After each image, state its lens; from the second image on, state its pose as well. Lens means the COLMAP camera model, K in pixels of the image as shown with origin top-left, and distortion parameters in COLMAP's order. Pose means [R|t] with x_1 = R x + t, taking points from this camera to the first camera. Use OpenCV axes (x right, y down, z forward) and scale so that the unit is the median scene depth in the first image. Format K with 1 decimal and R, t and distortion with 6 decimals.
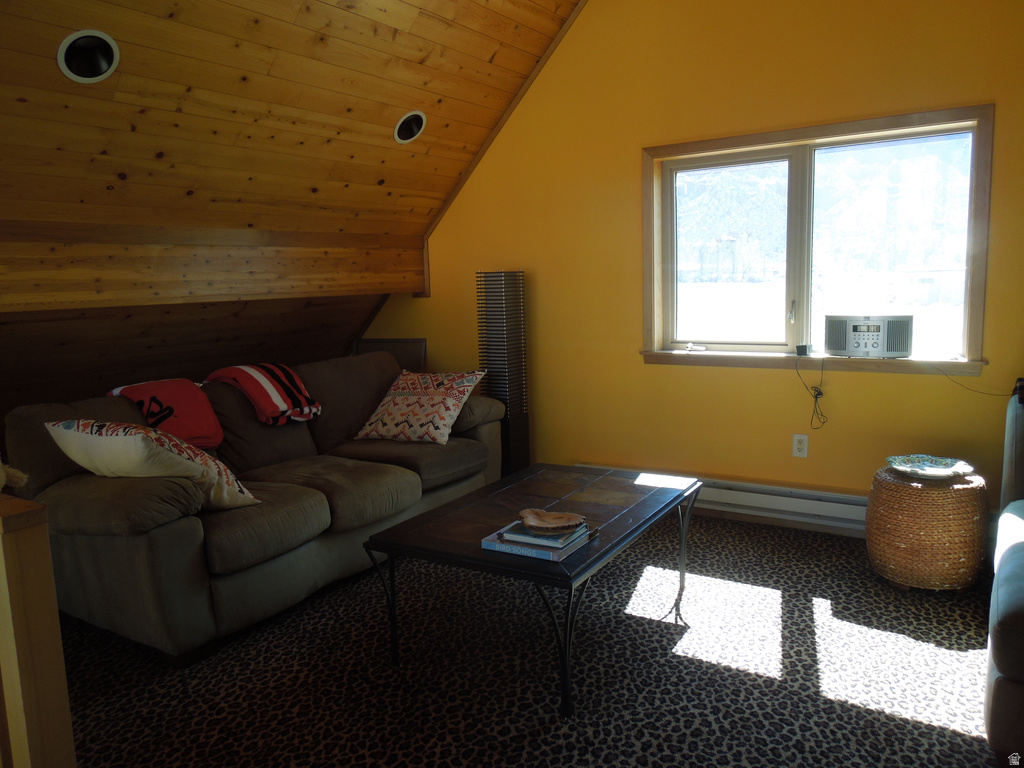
lens RADIAL K [[765.6, 0, 501.2], [0, 765.6, 385.7], [0, 0, 1]] dist [-0.013475, 0.008695]
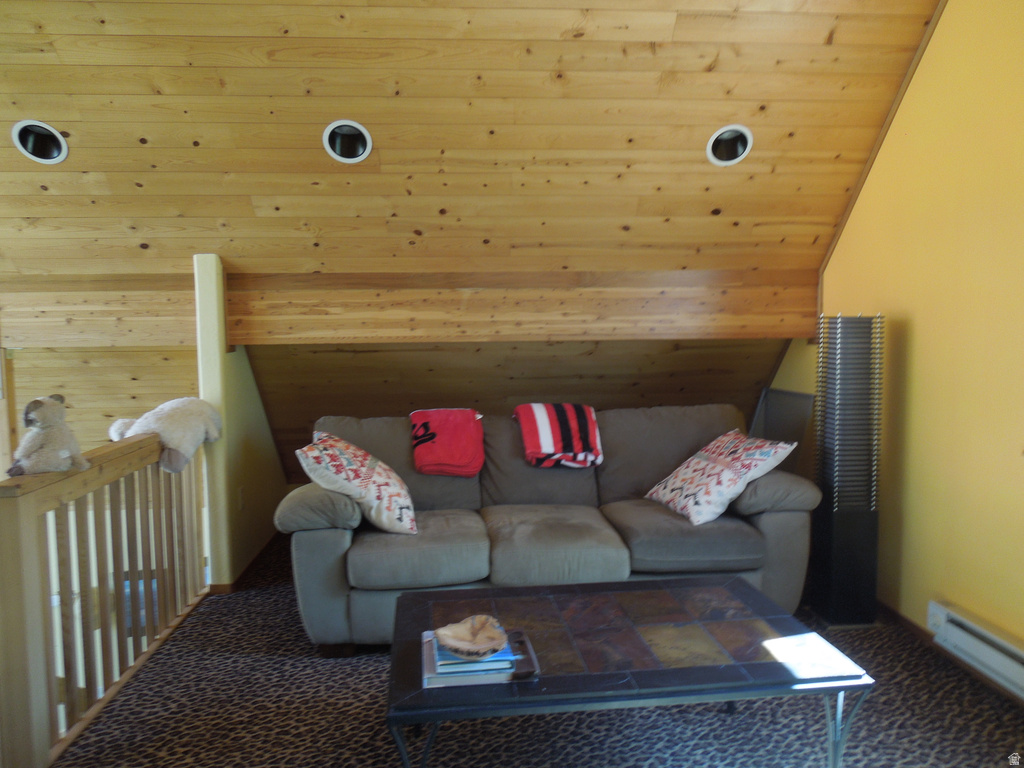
lens RADIAL K [[765.6, 0, 509.2], [0, 765.6, 379.2], [0, 0, 1]] dist [-0.013475, 0.008695]
pose [[0.621652, 0.080616, -0.779134, 0.420200], [-0.117072, 0.993079, 0.009344, -0.061720], [0.774495, 0.085406, 0.626788, 0.310016]]
